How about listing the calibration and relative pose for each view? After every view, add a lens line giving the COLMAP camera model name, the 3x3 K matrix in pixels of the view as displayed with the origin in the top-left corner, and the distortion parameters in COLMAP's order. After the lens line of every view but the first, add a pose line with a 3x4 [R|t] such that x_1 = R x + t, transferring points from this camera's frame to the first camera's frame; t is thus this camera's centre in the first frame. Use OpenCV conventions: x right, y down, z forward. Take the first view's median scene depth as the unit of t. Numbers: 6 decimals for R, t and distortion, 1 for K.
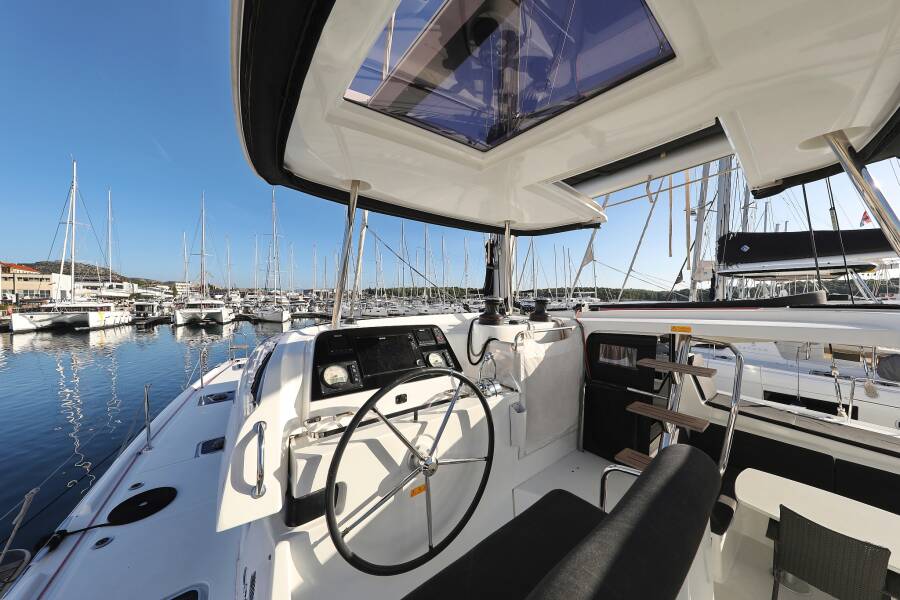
lens RADIAL K [[286.3, 0, 451.4], [0, 286.3, 299.1], [0, 0, 1]] dist [-0.000150, 0.000113]
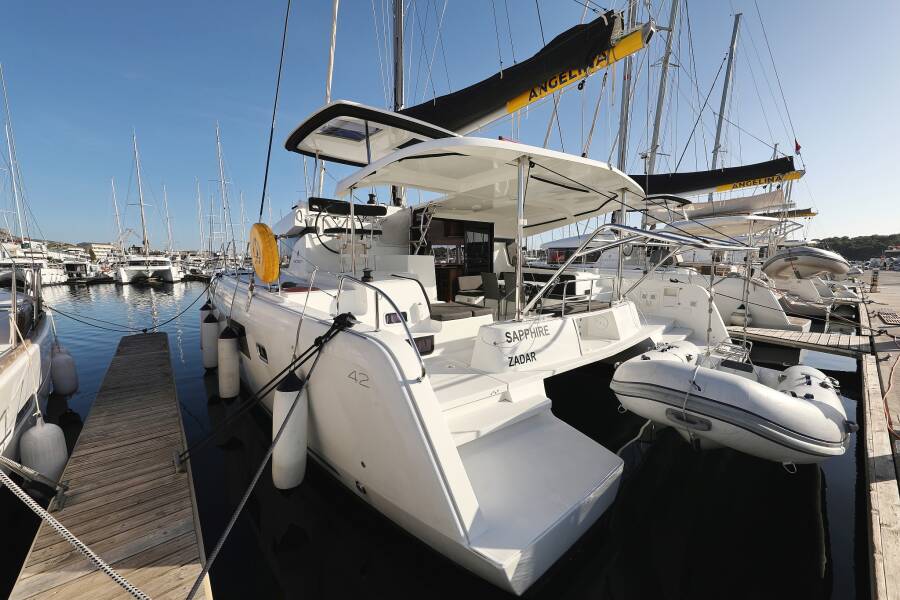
lens RADIAL K [[349.5, 0, 446.3], [0, 349.5, 302.6], [0, 0, 1]] dist [0.005777, -0.000369]
pose [[0.999749, -0.008212, 0.020832, 0.042105], [0.005907, 0.994093, 0.108375, 0.035802], [-0.021599, -0.108225, 0.993892, -0.130144]]
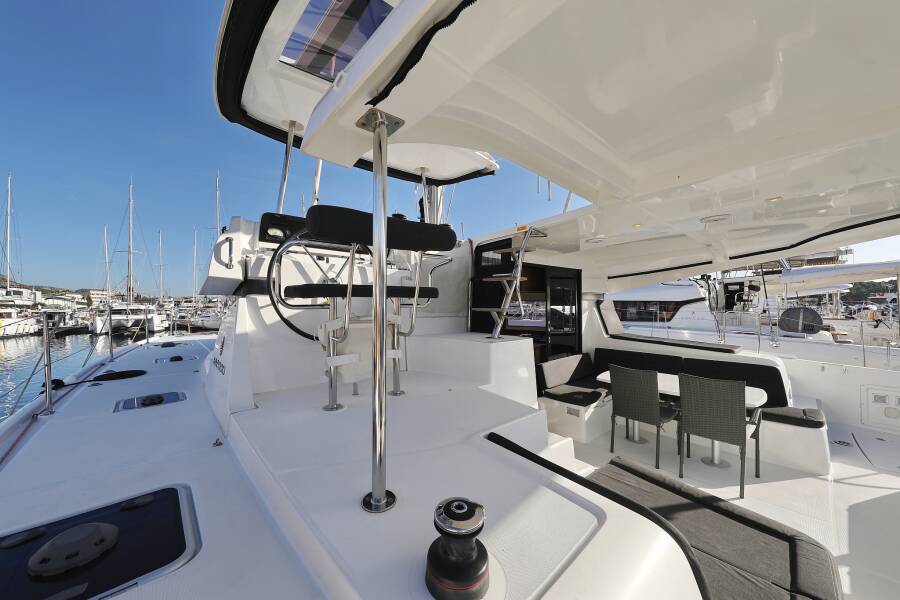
lens RADIAL K [[328.1, 0, 450.0], [0, 328.1, 300.0], [0, 0, 1]] dist [0.000494, -0.000296]
pose [[0.997841, -0.009321, 0.065012, 0.015621], [0.010868, 0.999665, -0.023489, 0.024351], [-0.064771, 0.024145, 0.997608, -0.030830]]
